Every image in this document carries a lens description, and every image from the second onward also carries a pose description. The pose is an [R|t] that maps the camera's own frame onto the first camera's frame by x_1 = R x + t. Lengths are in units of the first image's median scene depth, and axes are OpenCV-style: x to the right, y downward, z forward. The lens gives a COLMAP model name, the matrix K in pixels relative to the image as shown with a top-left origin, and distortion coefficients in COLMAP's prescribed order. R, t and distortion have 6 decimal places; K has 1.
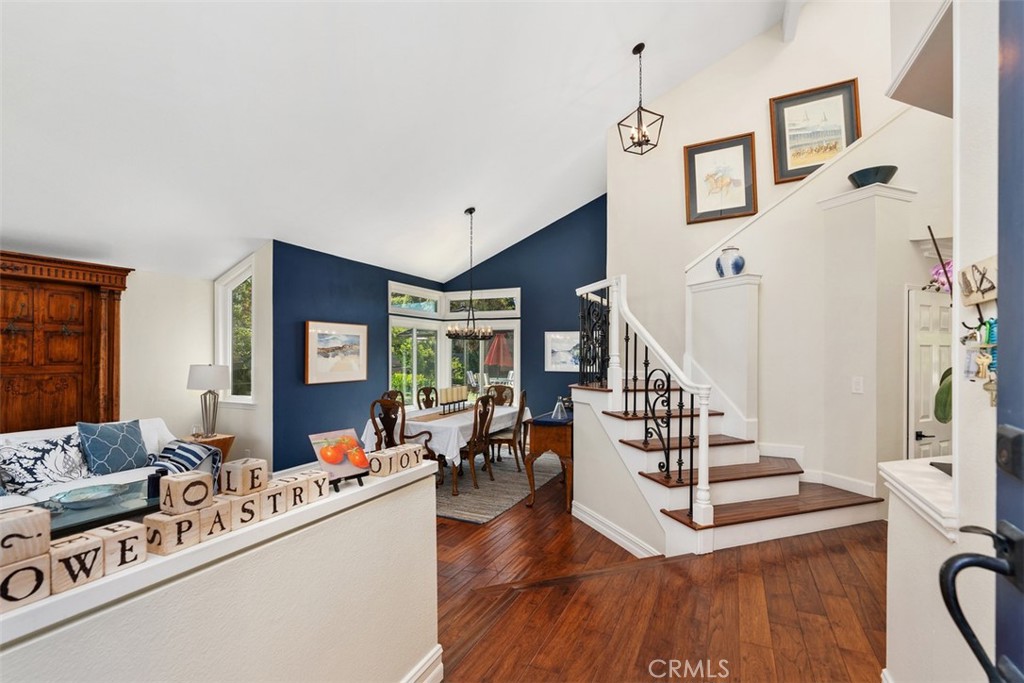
lens RADIAL K [[465.7, 0, 511.4], [0, 465.7, 355.4], [0, 0, 1]] dist [0.000178, 0.000026]
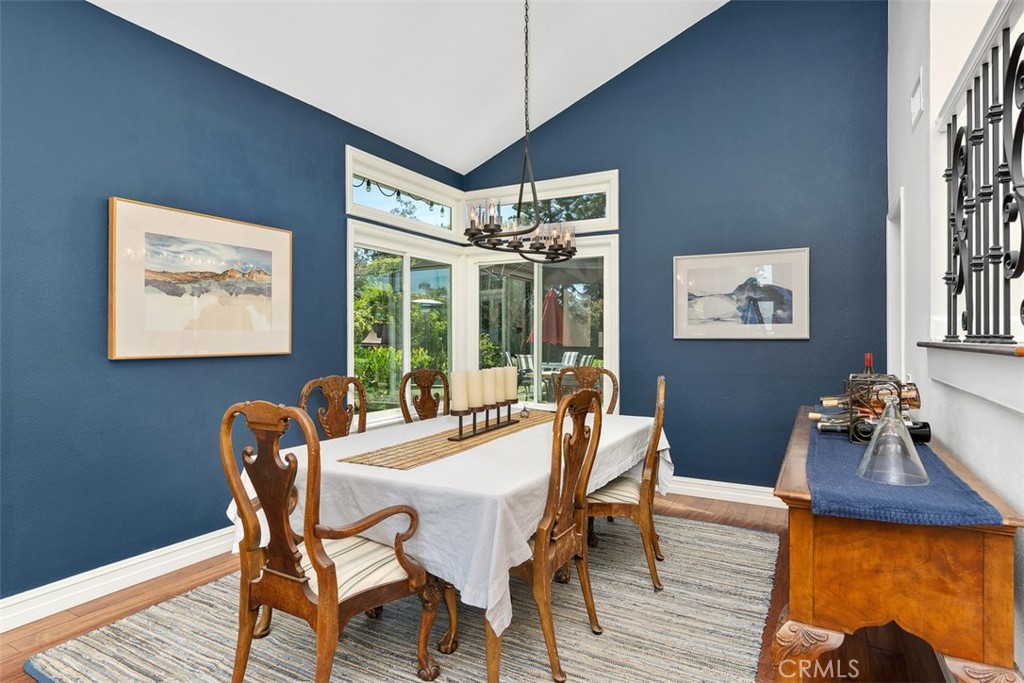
lens RADIAL K [[556.6, 0, 512.0], [0, 556.6, 341.5], [0, 0, 1]] dist [-0.001218, -0.000095]
pose [[0.997673, -0.003060, -0.068116, -0.070604], [0.003282, 0.999990, 0.003152, 0.044646], [0.068106, -0.003368, 0.997672, 0.542152]]
